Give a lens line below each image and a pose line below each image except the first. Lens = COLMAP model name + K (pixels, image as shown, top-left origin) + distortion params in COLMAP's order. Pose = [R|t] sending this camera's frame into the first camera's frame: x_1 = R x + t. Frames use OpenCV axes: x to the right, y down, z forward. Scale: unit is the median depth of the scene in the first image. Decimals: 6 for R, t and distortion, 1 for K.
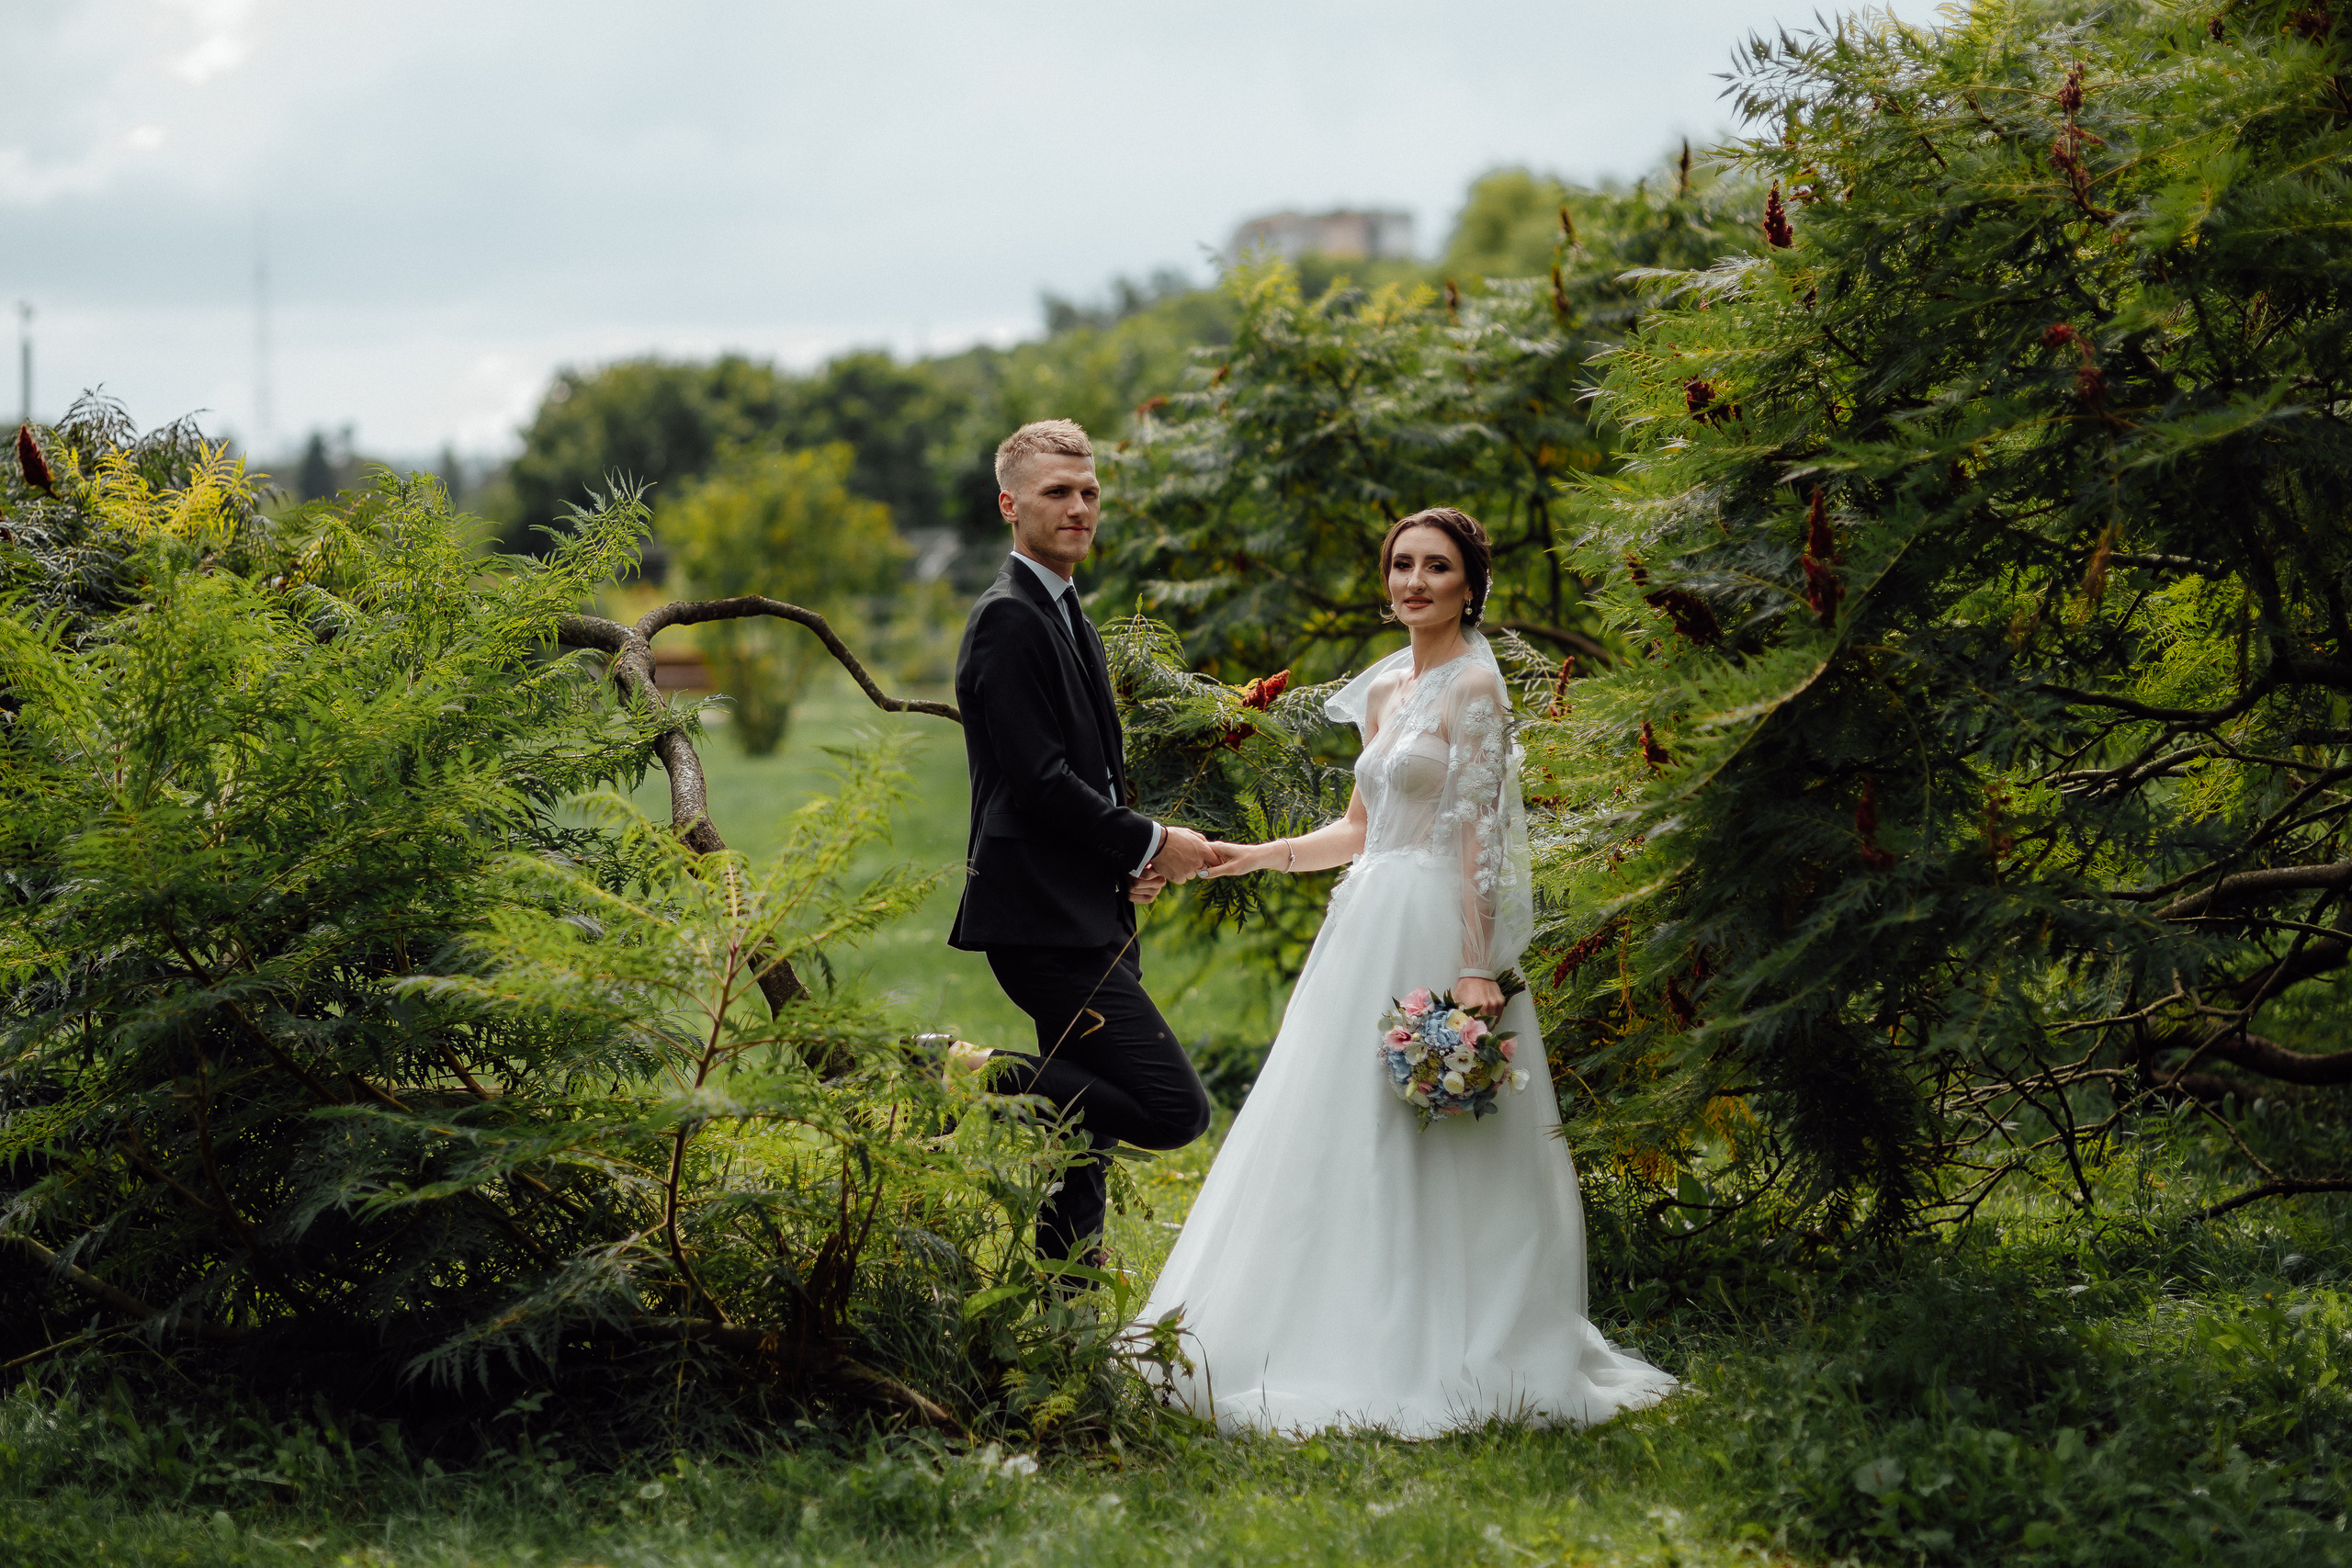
lens RADIAL K [[5572.4, 0, 1176.0], [0, 5572.4, 784.0], [0, 0, 1]] dist [-0.008892, -0.518658]
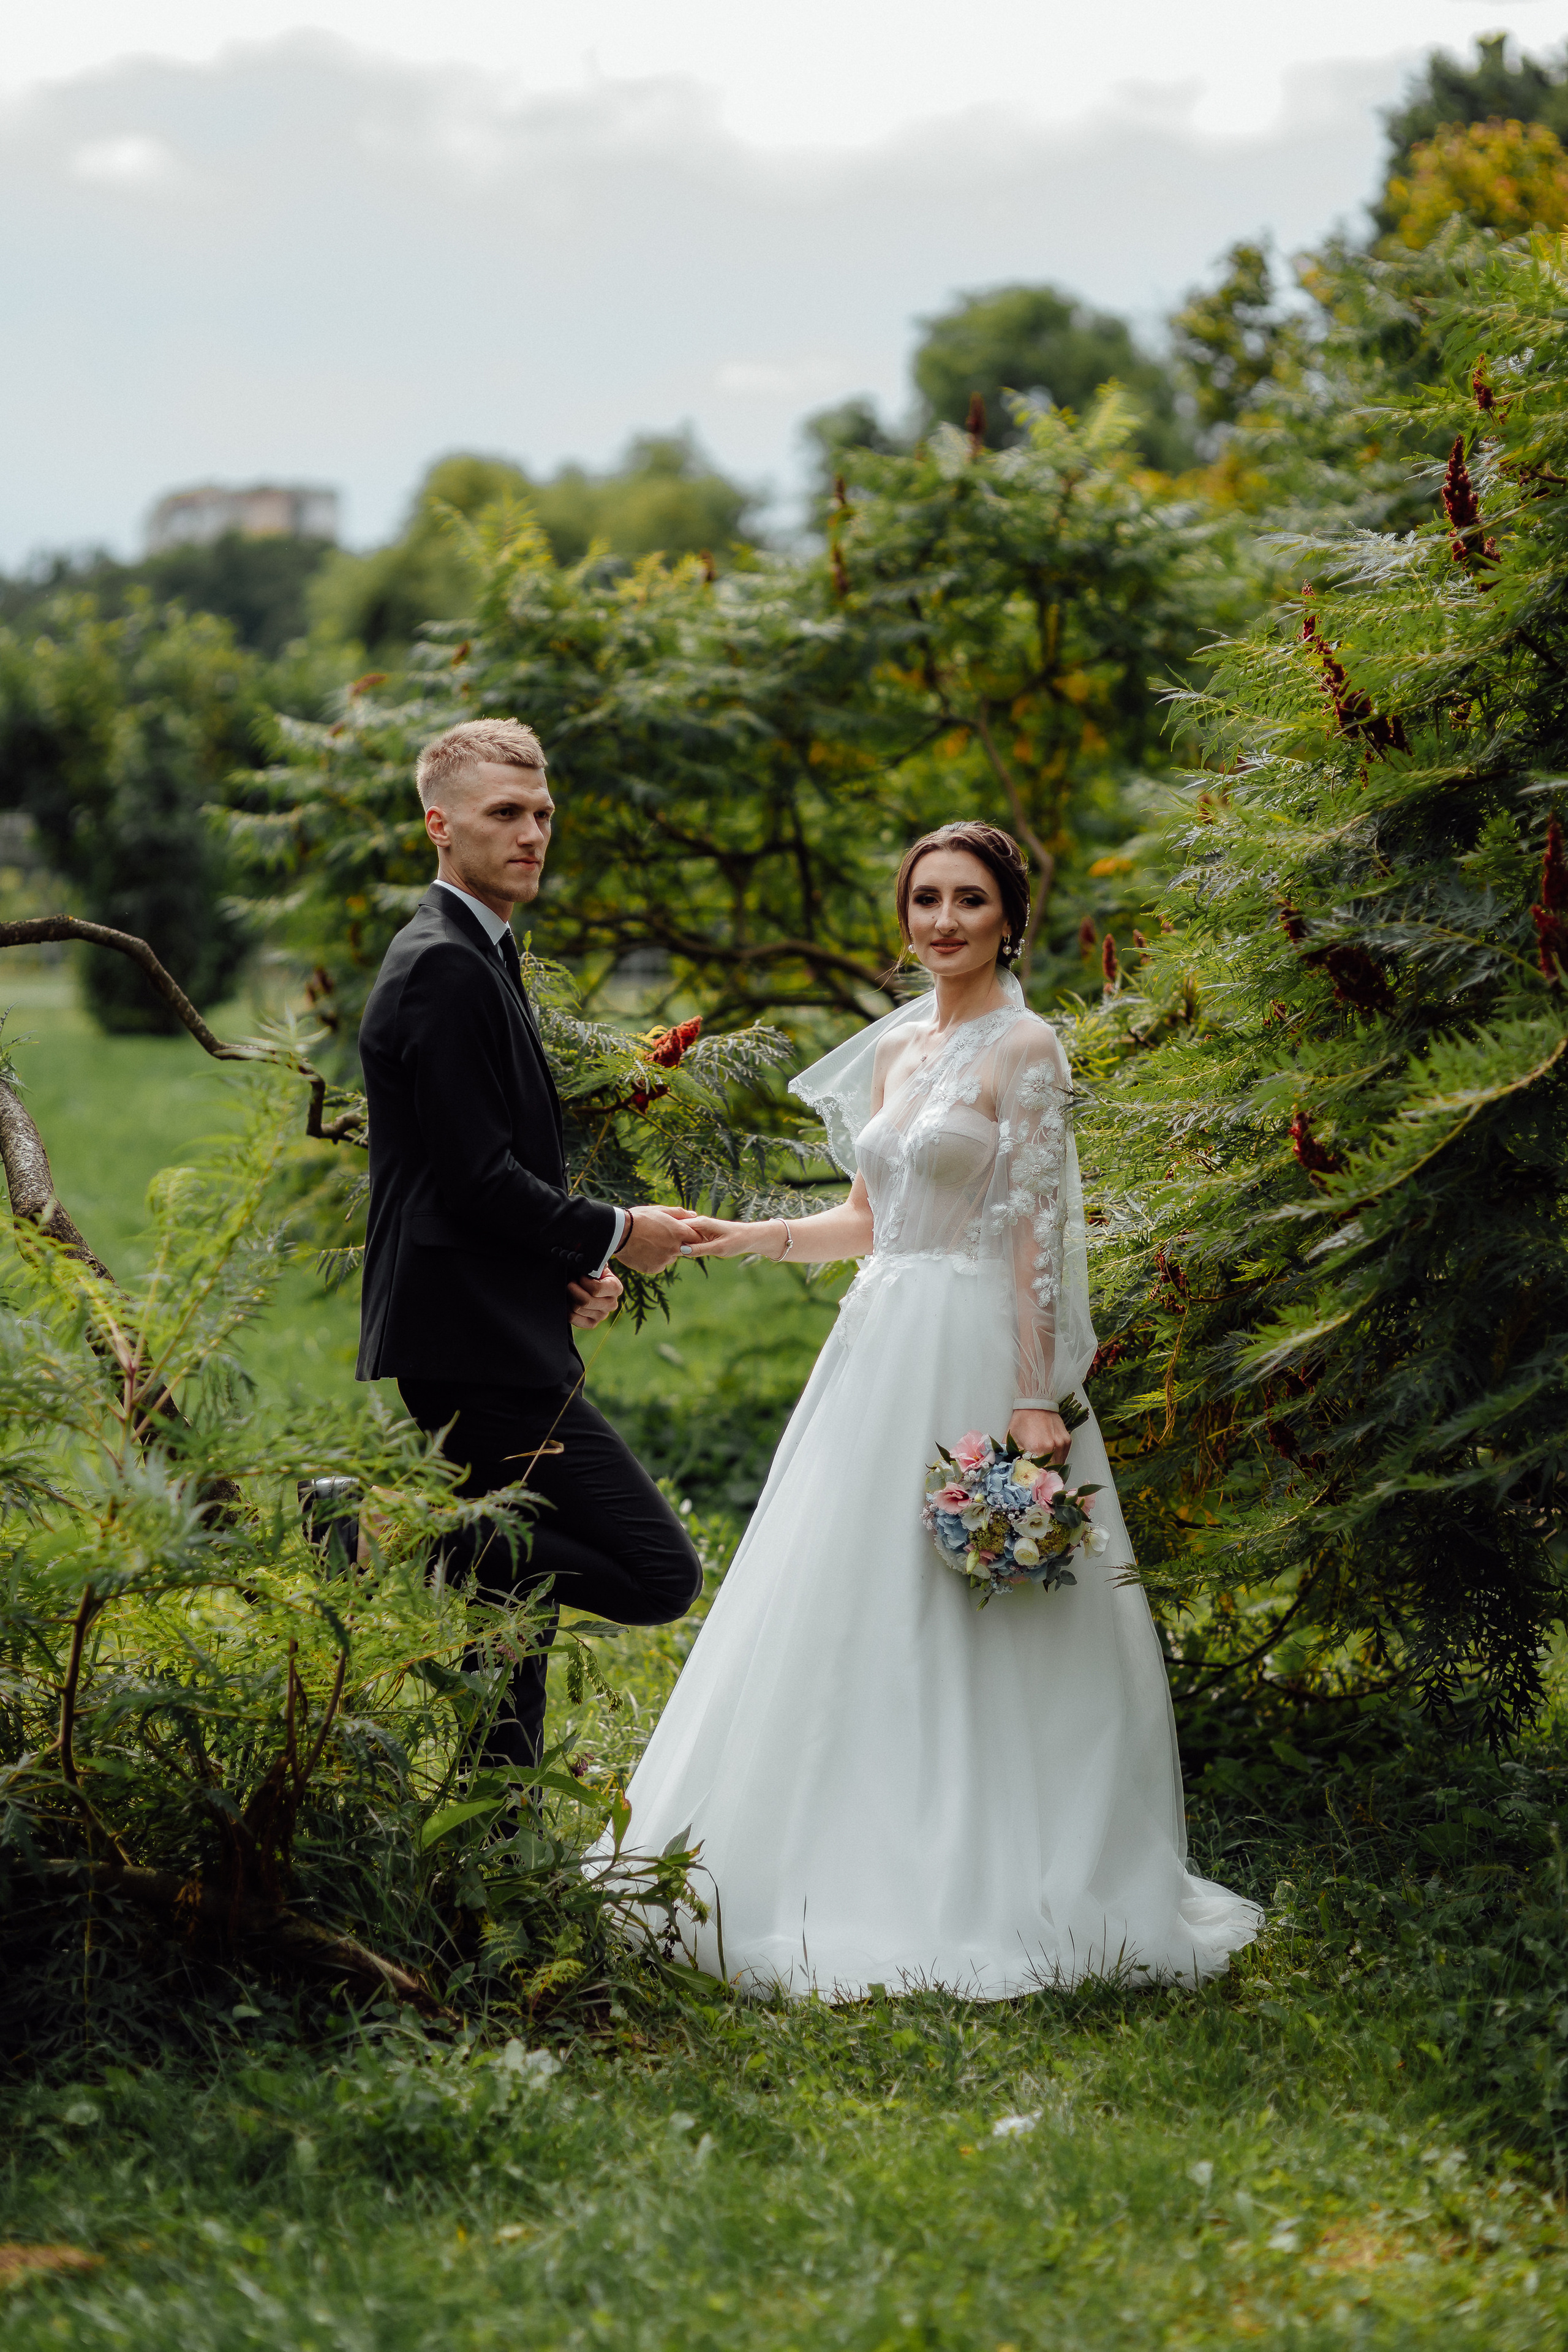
lens RADIAL K [[5572.9, 0, 787.0], [0, 5572.9, 1247.6], [0, 0, 1]] dist [-0.008892, -0.518658]
pose [[0.992252, 0.010414, 0.123805, -0.082771], [-0.014469, 0.999386, 0.031900, -0.014910], [-0.123397, -0.033444, 0.991794, 0.209606]]
